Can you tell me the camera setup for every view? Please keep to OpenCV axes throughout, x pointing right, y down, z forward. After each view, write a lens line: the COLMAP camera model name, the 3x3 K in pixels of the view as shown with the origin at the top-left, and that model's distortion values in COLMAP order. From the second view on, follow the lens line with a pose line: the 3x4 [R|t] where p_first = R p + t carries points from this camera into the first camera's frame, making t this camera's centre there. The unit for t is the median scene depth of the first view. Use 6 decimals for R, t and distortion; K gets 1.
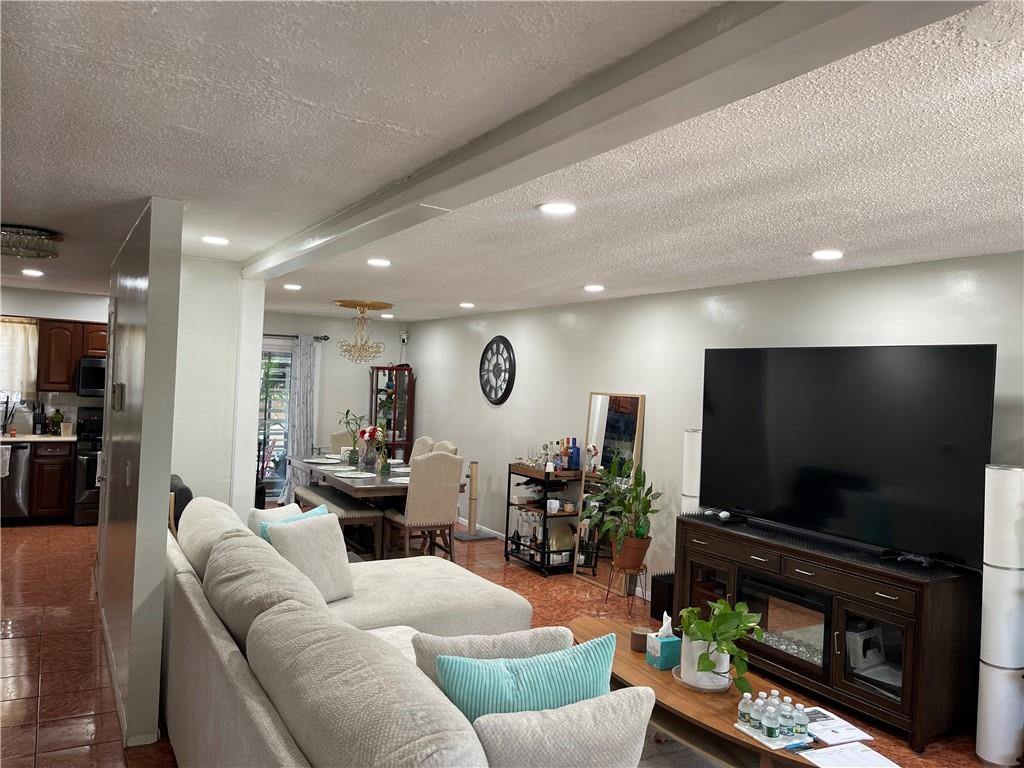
lens RADIAL K [[777.4, 0, 524.6], [0, 777.4, 381.5], [0, 0, 1]] dist [0.077242, -0.102776]
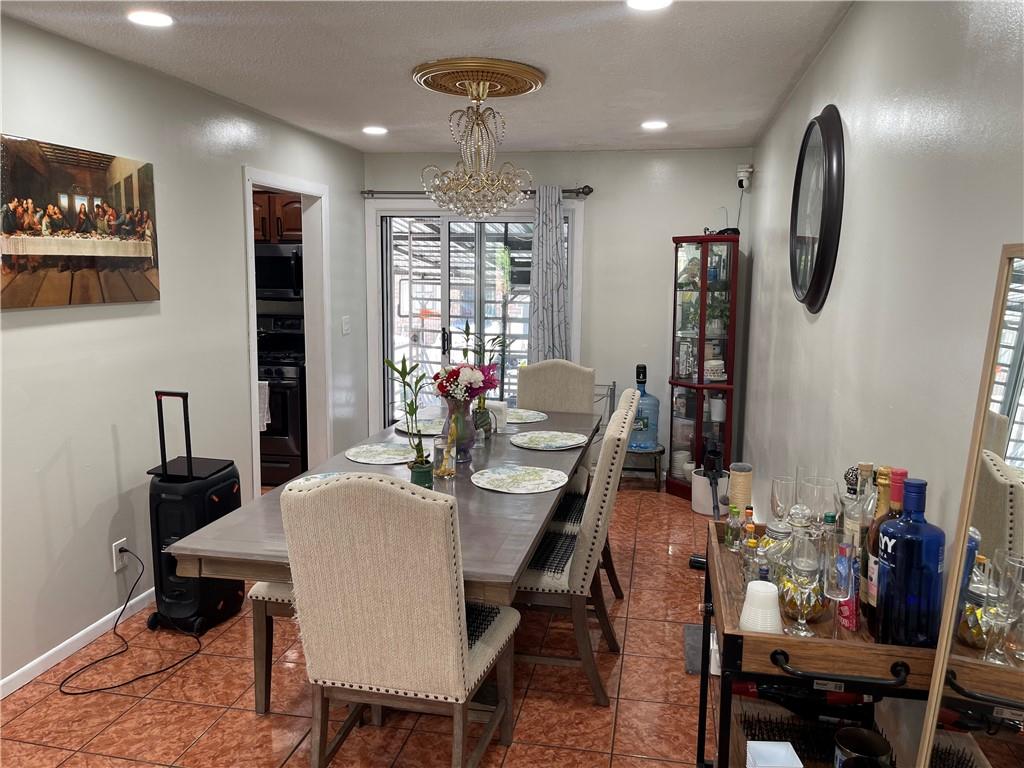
lens RADIAL K [[777.4, 0, 524.6], [0, 777.4, 381.5], [0, 0, 1]] dist [0.077242, -0.102776]
pose [[0.750877, 0.060254, -0.657688, 0.127027], [0.021912, 0.993008, 0.115992, 0.020280], [0.660079, -0.101507, 0.744306, 0.806949]]
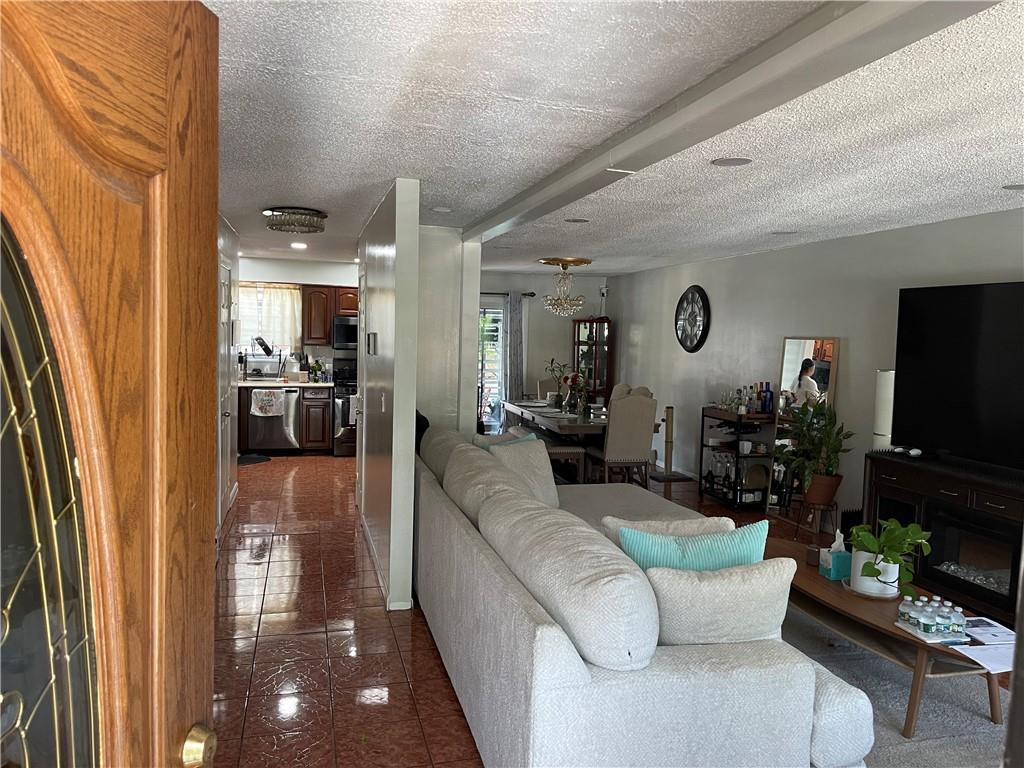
lens RADIAL K [[777.4, 0, 524.6], [0, 777.4, 381.5], [0, 0, 1]] dist [0.077242, -0.102776]
pose [[0.966060, -0.001877, -0.258310, 0.022044], [0.015961, 0.998497, 0.052437, 0.012944], [0.257823, -0.054780, 0.964638, -0.083329]]
